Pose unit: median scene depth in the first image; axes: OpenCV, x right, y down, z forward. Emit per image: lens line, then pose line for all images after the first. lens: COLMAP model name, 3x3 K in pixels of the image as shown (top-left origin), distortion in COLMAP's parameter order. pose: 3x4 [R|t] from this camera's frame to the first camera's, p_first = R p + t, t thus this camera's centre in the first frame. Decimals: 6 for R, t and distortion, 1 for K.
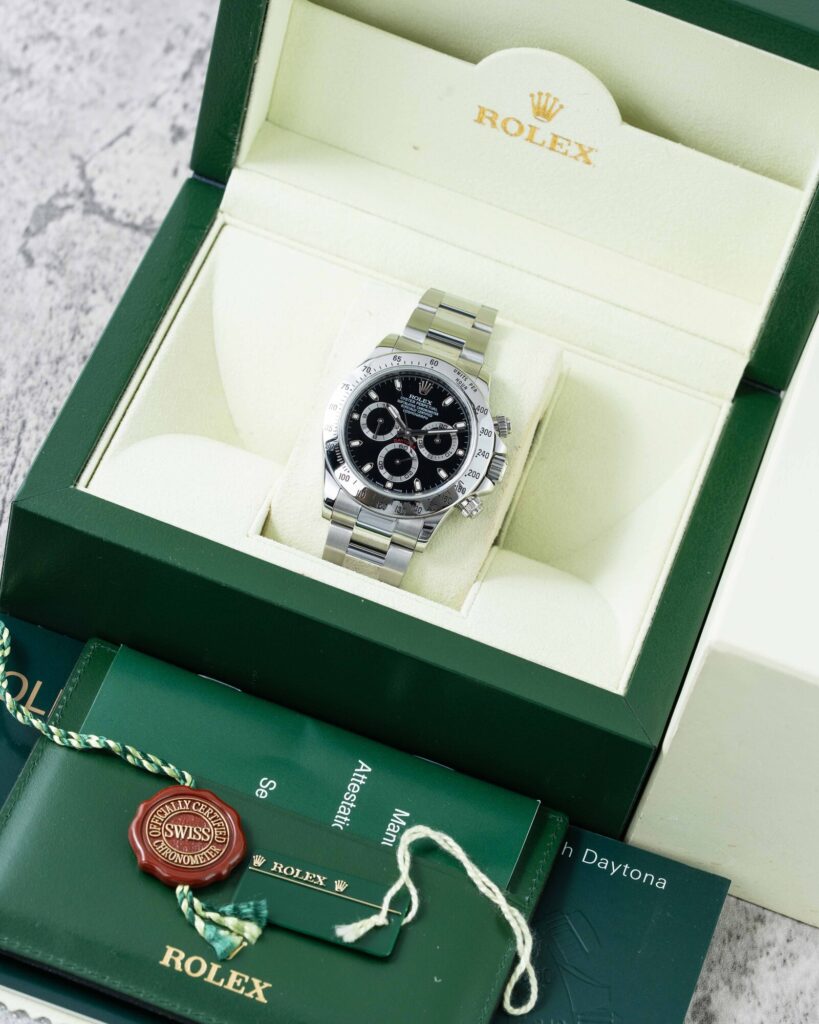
lens RADIAL K [[4314.7, 0, 409.0], [0, 4314.7, 512.2], [0, 0, 1]] dist [-0.308879, 0.000000]
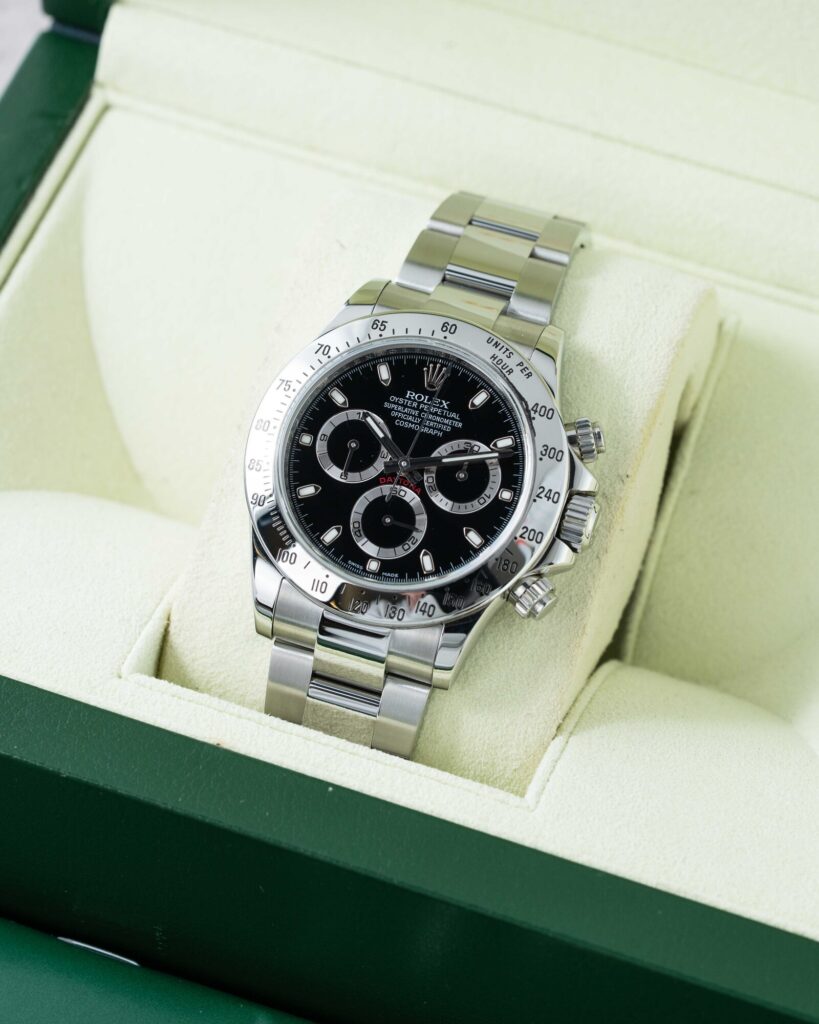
lens RADIAL K [[4314.7, 0, 410.2], [0, 4314.7, 511.5], [0, 0, 1]] dist [-0.308879, 0.000000]
pose [[0.986427, -0.064409, -0.151038, 0.079401], [0.064339, 0.997914, -0.005355, -0.009726], [0.151068, -0.004435, 0.988513, 0.477443]]
